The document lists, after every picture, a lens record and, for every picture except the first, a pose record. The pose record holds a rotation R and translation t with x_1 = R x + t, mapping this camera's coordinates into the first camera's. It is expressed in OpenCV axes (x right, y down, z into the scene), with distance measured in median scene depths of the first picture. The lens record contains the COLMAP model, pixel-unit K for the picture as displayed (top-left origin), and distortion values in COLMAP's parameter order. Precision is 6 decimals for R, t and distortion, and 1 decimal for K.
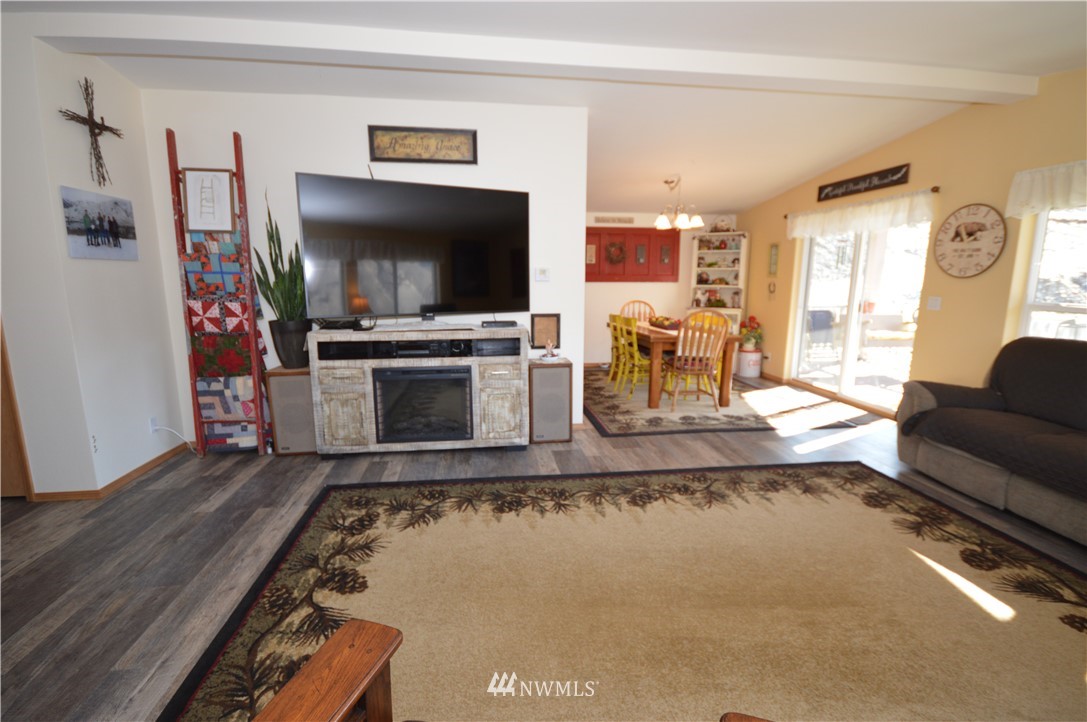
lens RADIAL K [[483.5, 0, 544.4], [0, 483.5, 360.0], [0, 0, 1]] dist [-0.001075, -0.001738]
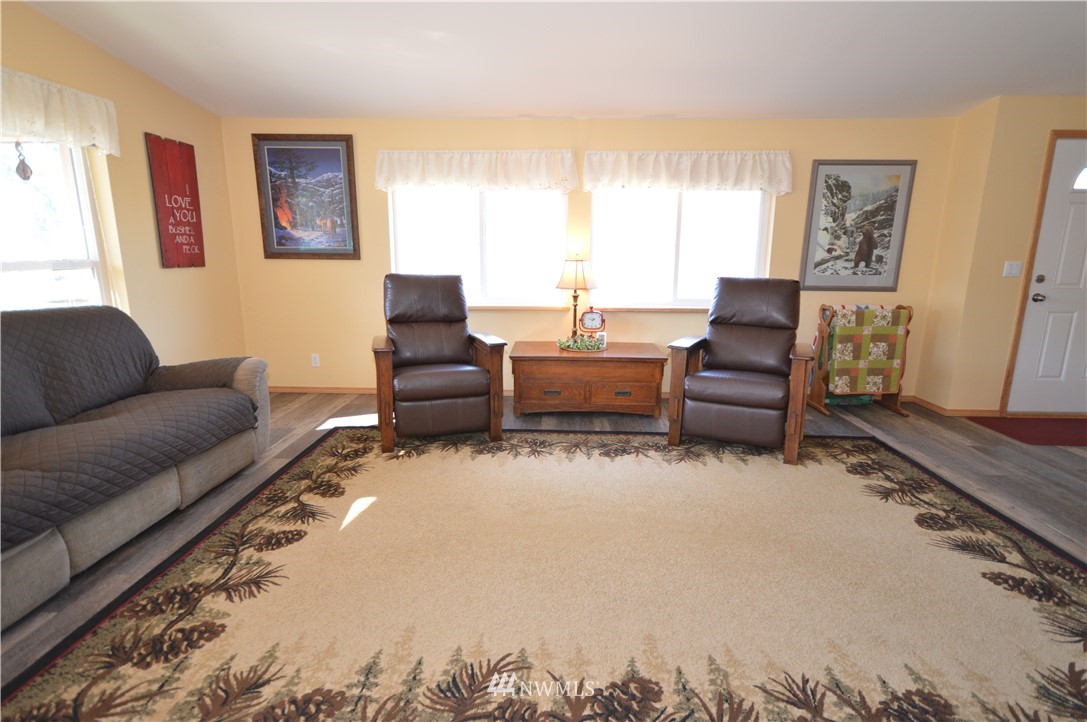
lens RADIAL K [[545.5, 0, 541.4], [0, 545.5, 362.6], [0, 0, 1]] dist [0.013720, -0.004902]
pose [[-0.986474, -0.042494, 0.158316, 0.214817], [0.019339, 0.928898, 0.369831, -0.210715], [-0.162775, 0.367890, -0.915511, 1.386892]]
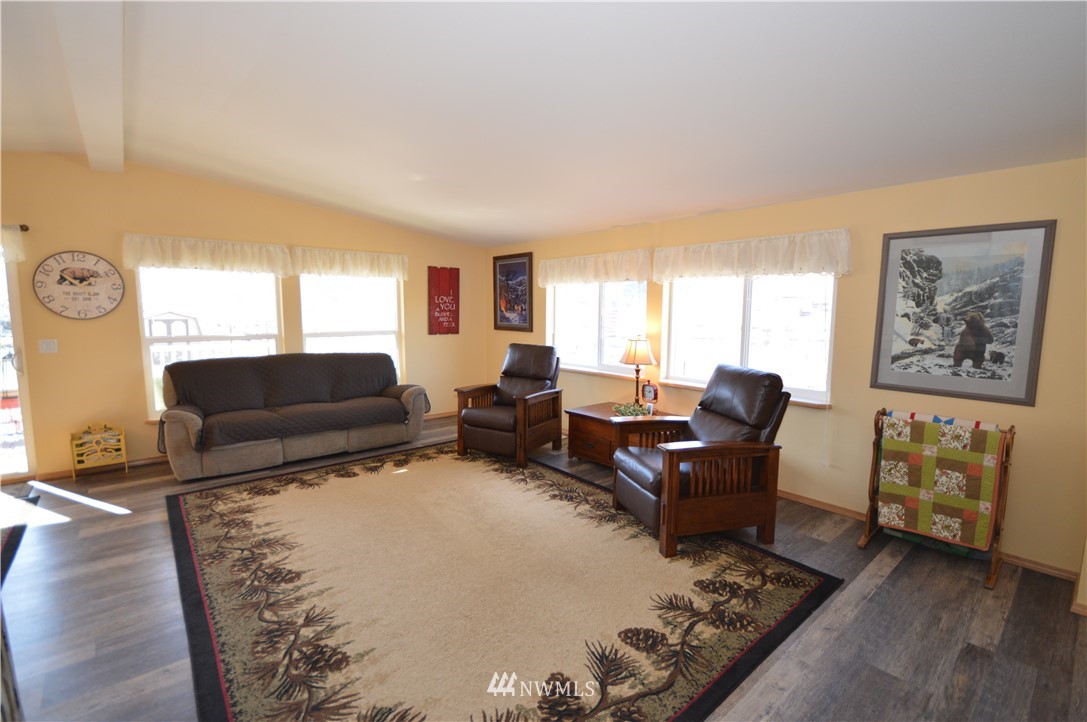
lens RADIAL K [[483.5, 0, 542.7], [0, 483.5, 362.5], [0, 0, 1]] dist [-0.001075, -0.001738]
pose [[-0.540728, -0.100322, 0.835194, -0.766230], [0.139561, 0.968404, 0.206679, -0.210325], [-0.829540, 0.228317, -0.509642, 0.971552]]
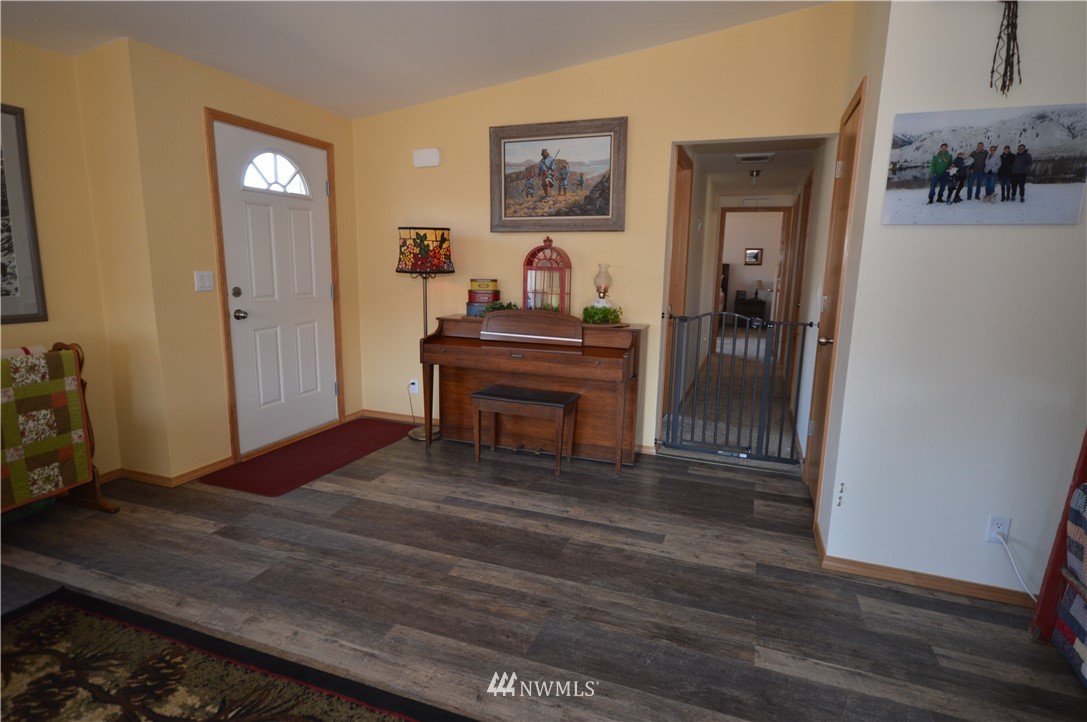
lens RADIAL K [[569.3, 0, 545.3], [0, 569.3, 361.2], [0, 0, 1]] dist [0.017320, -0.004987]
pose [[-0.470385, 0.140163, -0.871259, -0.040605], [-0.174555, 0.953020, 0.247557, -0.139605], [0.865025, 0.268529, -0.423820, 0.935984]]
